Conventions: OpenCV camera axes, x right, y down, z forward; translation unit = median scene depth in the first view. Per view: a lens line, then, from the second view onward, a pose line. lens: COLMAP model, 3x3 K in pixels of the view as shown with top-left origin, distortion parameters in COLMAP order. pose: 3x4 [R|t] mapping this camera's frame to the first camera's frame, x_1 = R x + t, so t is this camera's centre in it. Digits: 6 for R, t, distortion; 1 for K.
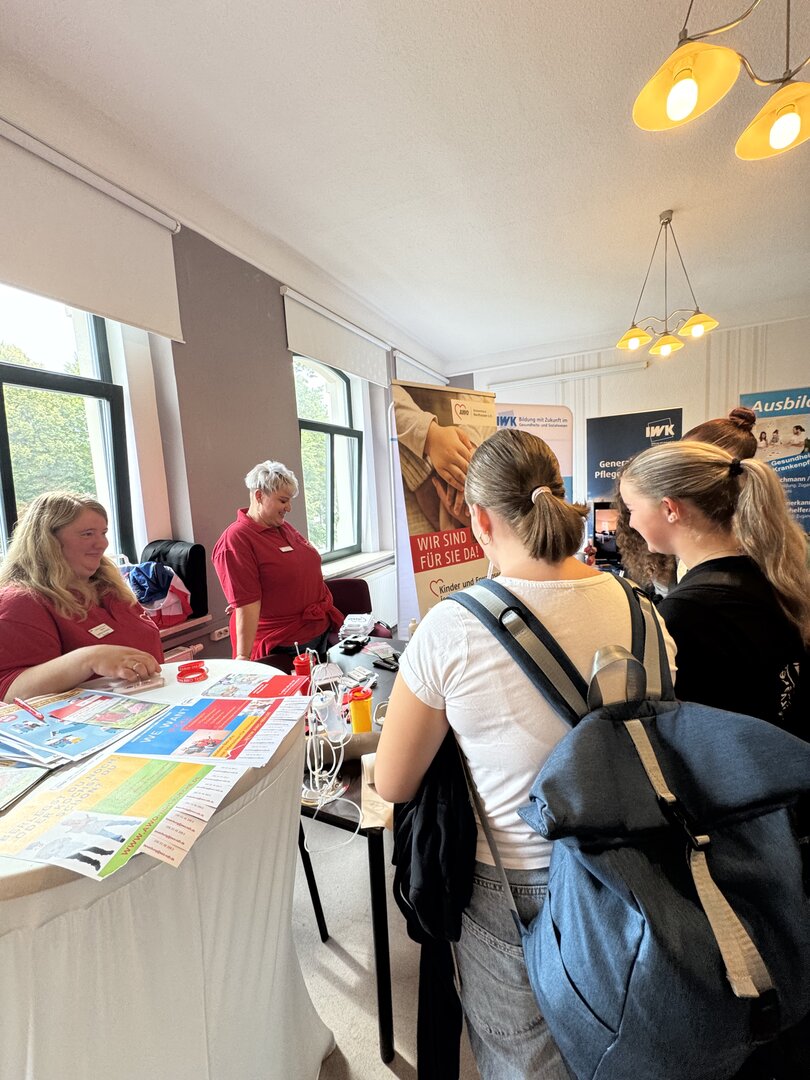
lens RADIAL K [[434.6, 0, 404.4], [0, 434.6, 544.3], [0, 0, 1]] dist [-0.001104, 0.000024]
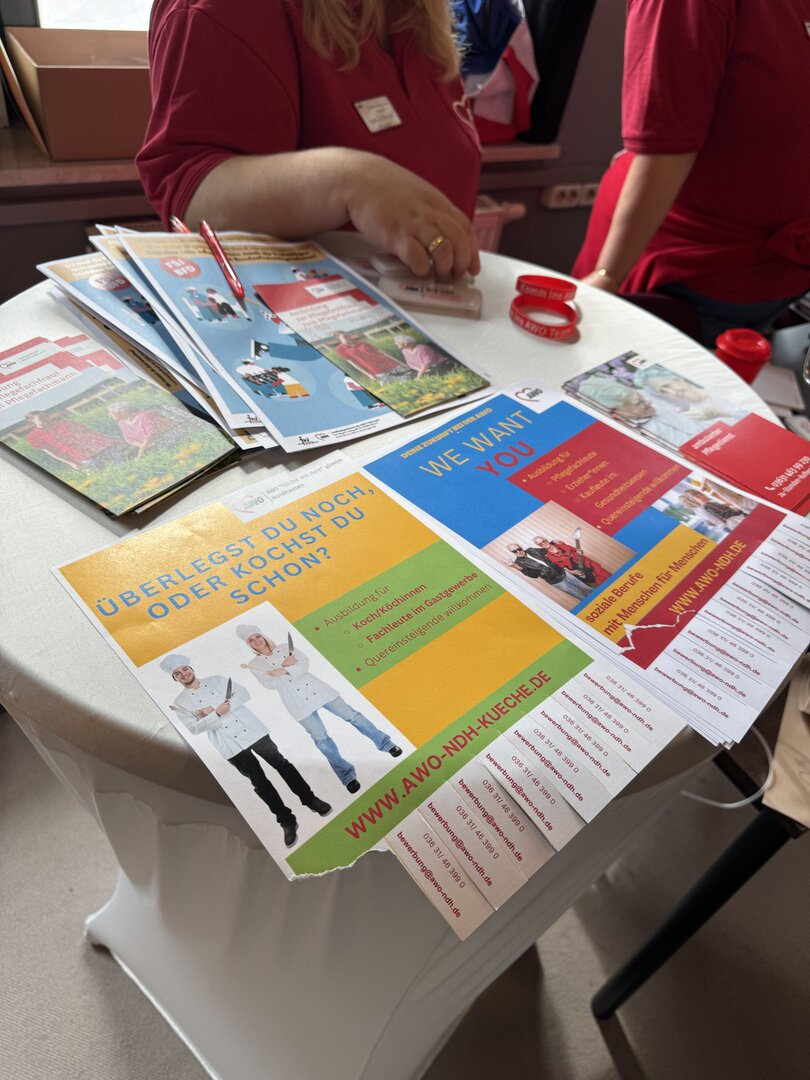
lens RADIAL K [[769.4, 0, 401.9], [0, 769.4, 541.0], [0, 0, 1]] dist [0.027888, -0.025278]
pose [[0.809609, 0.494368, -0.316440, -0.337272], [-0.231532, 0.764365, 0.601780, 0.083193], [0.539376, -0.413940, 0.733299, 0.415859]]
